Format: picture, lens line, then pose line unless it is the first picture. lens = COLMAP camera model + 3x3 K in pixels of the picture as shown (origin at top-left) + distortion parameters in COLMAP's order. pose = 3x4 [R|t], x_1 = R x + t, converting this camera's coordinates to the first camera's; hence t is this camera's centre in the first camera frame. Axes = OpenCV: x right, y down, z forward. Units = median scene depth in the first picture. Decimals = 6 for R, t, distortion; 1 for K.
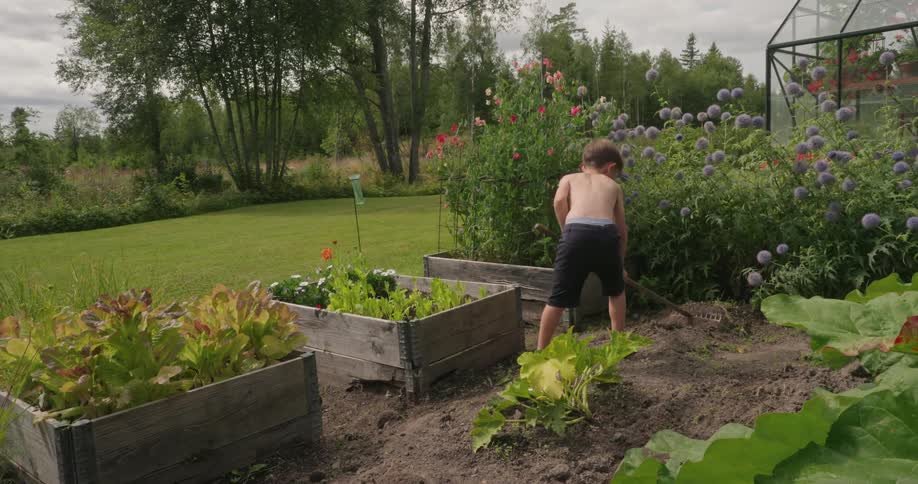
lens RADIAL K [[640.4, 0, 465.5], [0, 640.4, 226.9], [0, 0, 1]] dist [-0.009148, -0.001413]
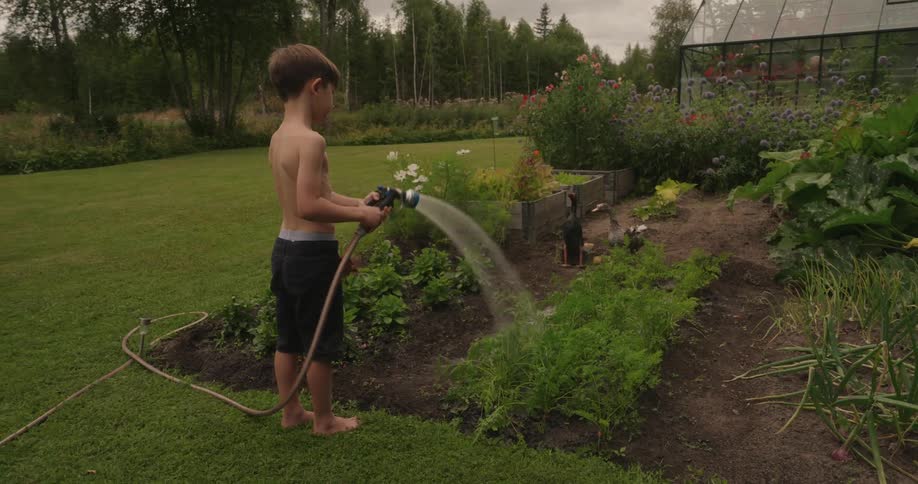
lens RADIAL K [[644.2, 0, 459.0], [0, 644.2, 242.0], [0, 0, 1]] dist [-0.009575, -0.002335]
pose [[0.972212, -0.015873, 0.233564, -0.062063], [-0.003711, 0.996528, 0.083174, 0.010222], [-0.234073, -0.081729, 0.968778, -0.063879]]
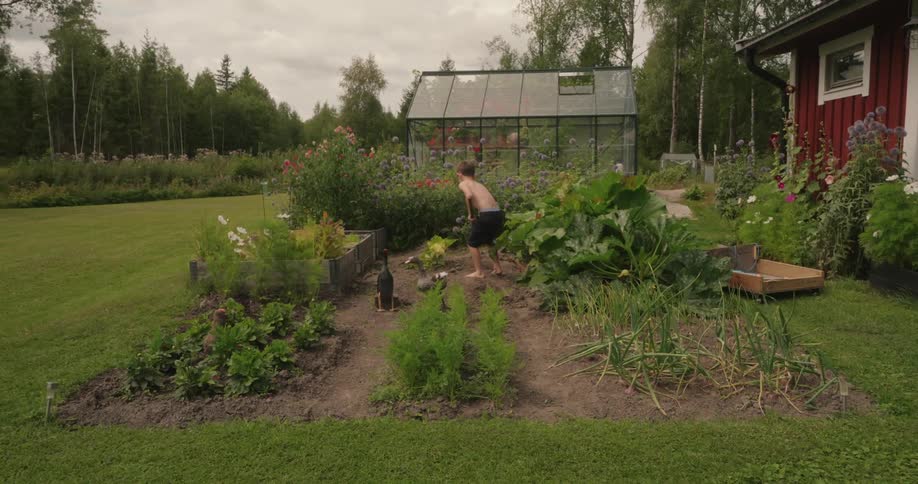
lens RADIAL K [[688.1, 0, 459.0], [0, 688.1, 242.0], [0, 0, 1]] dist [0.001453, -0.000442]
pose [[0.765437, -0.022899, 0.643103, -0.092137], [0.032923, 0.999451, -0.003598, 0.010445], [-0.642668, 0.023927, 0.765771, -0.077384]]
